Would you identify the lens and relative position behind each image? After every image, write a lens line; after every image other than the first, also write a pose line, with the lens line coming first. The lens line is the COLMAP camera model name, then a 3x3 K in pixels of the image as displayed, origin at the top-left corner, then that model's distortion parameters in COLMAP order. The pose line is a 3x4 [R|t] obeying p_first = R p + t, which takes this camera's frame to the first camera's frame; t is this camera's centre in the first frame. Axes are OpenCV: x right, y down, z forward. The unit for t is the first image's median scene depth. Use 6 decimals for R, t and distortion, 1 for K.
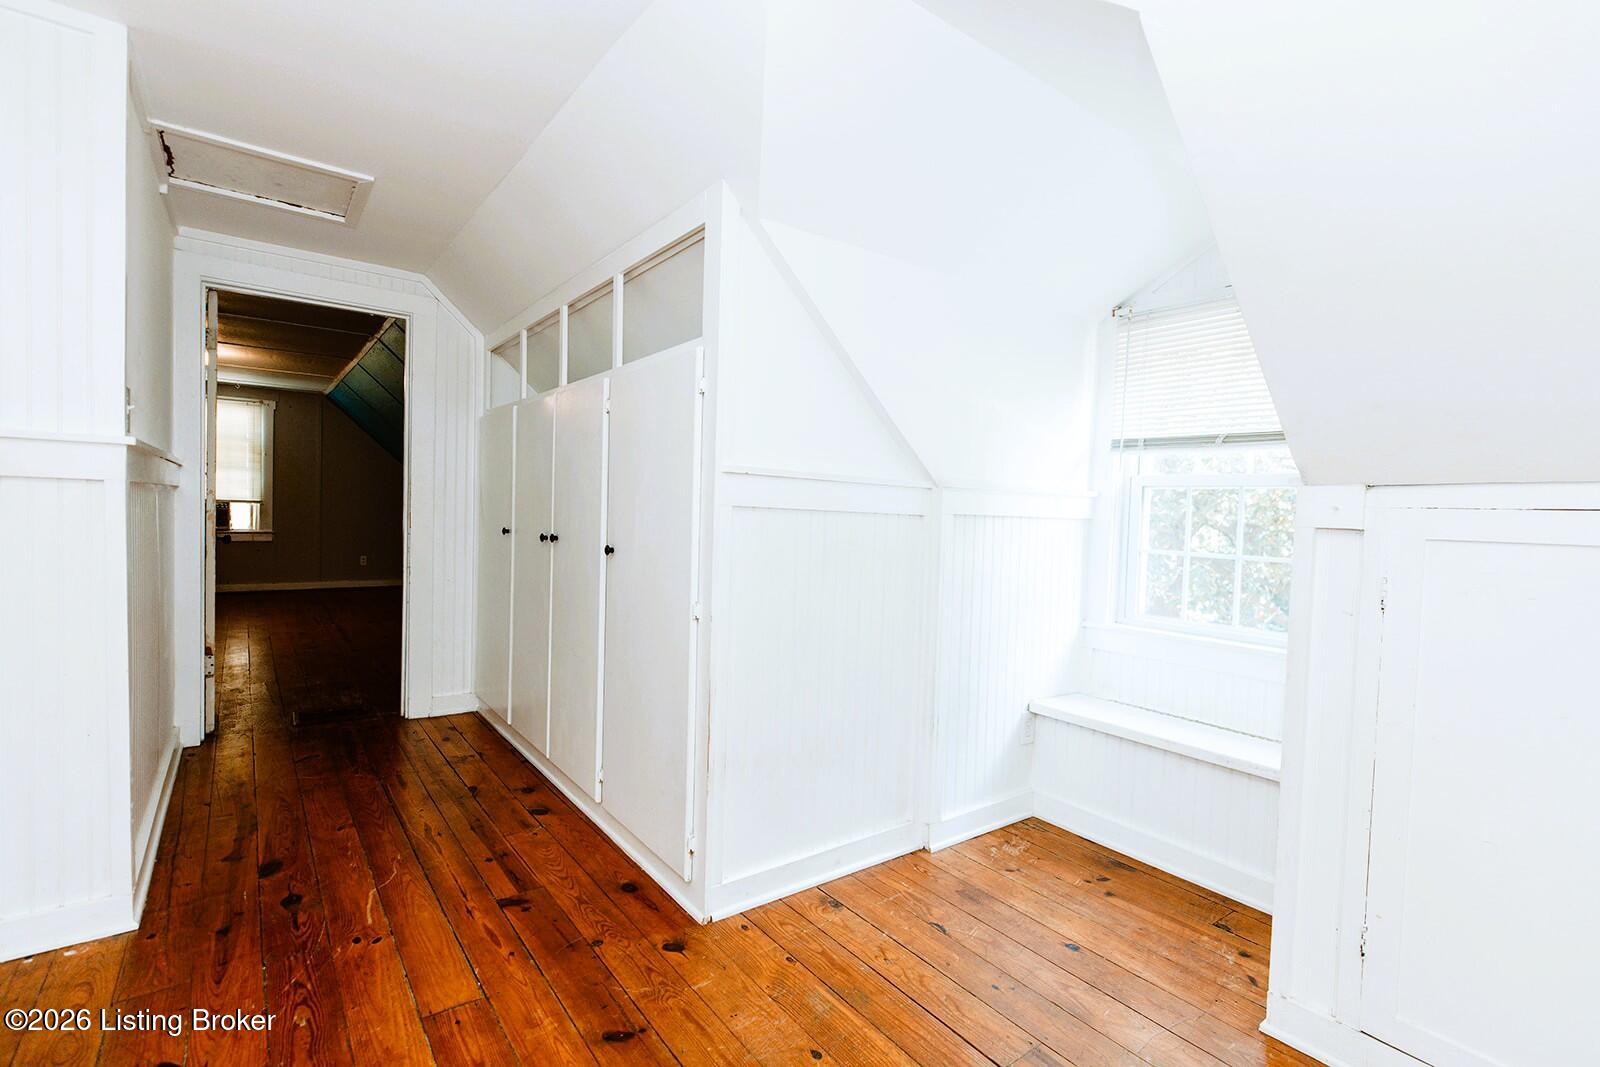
lens RADIAL K [[736.6, 0, 800.0], [0, 736.6, 533.5], [0, 0, 1]] dist [0.000905, 0.000101]
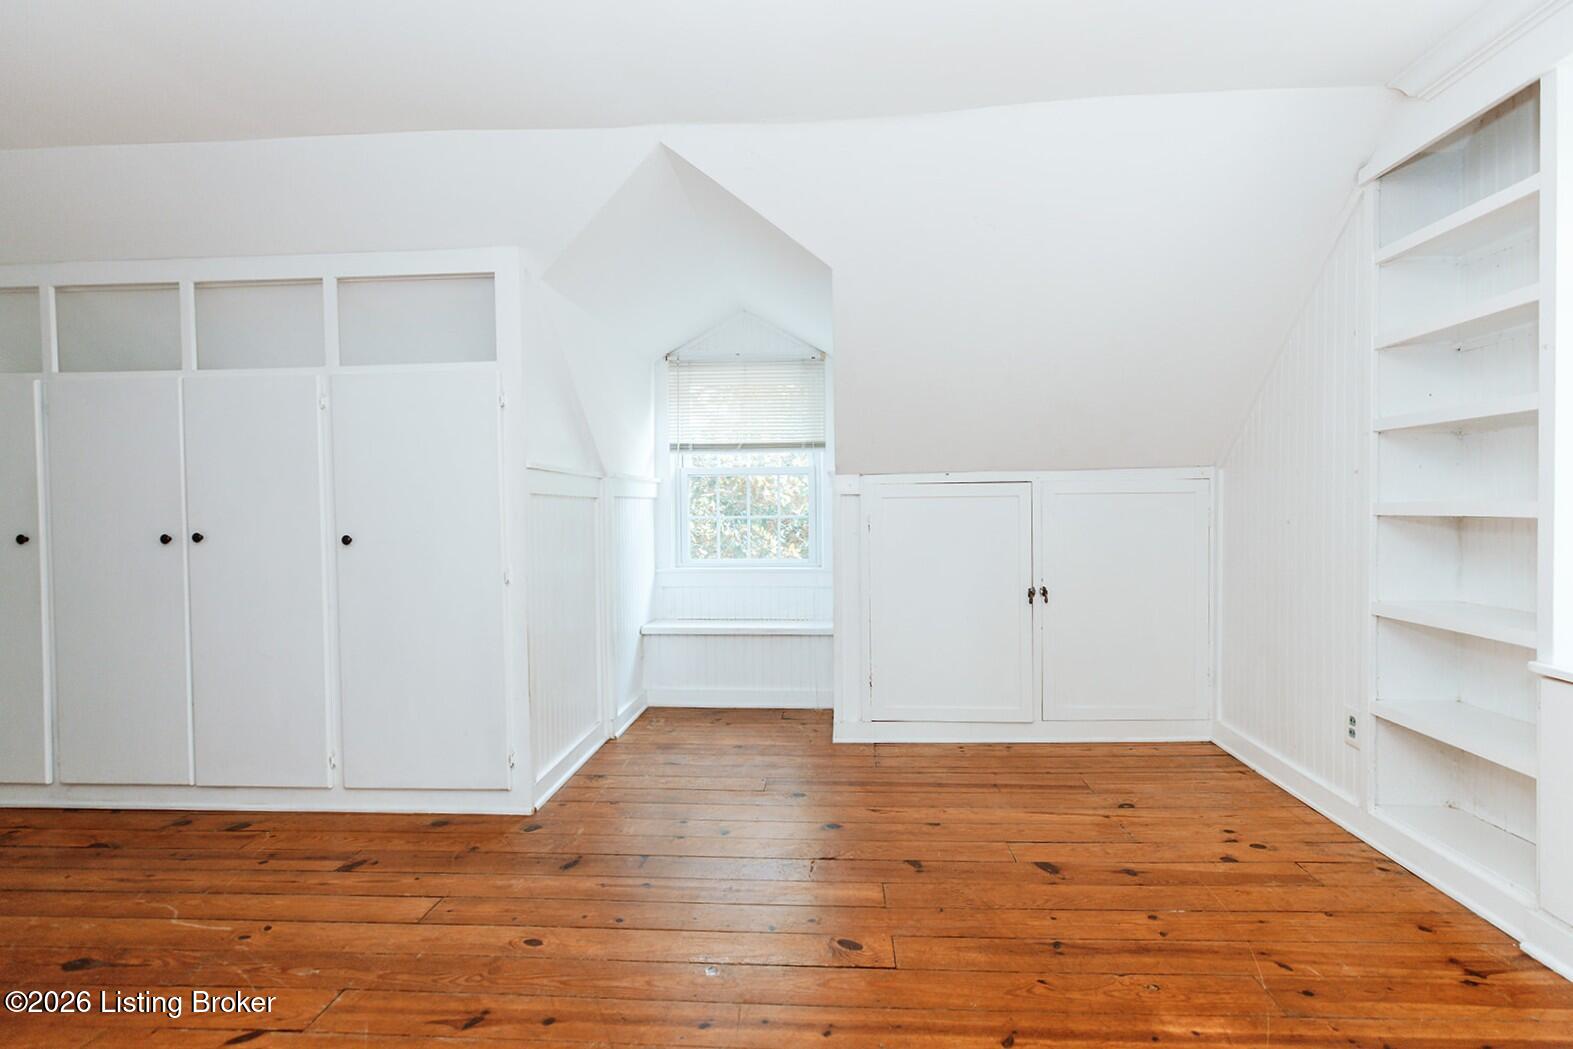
lens RADIAL K [[743.7, 0, 786.5], [0, 743.7, 524.5], [0, 0, 1]] dist [0.000351, 0.000066]
pose [[0.650921, -0.058427, 0.756894, -0.677072], [0.056858, 0.997986, 0.028141, 0.006745], [-0.757013, 0.024718, 0.652932, -0.178207]]
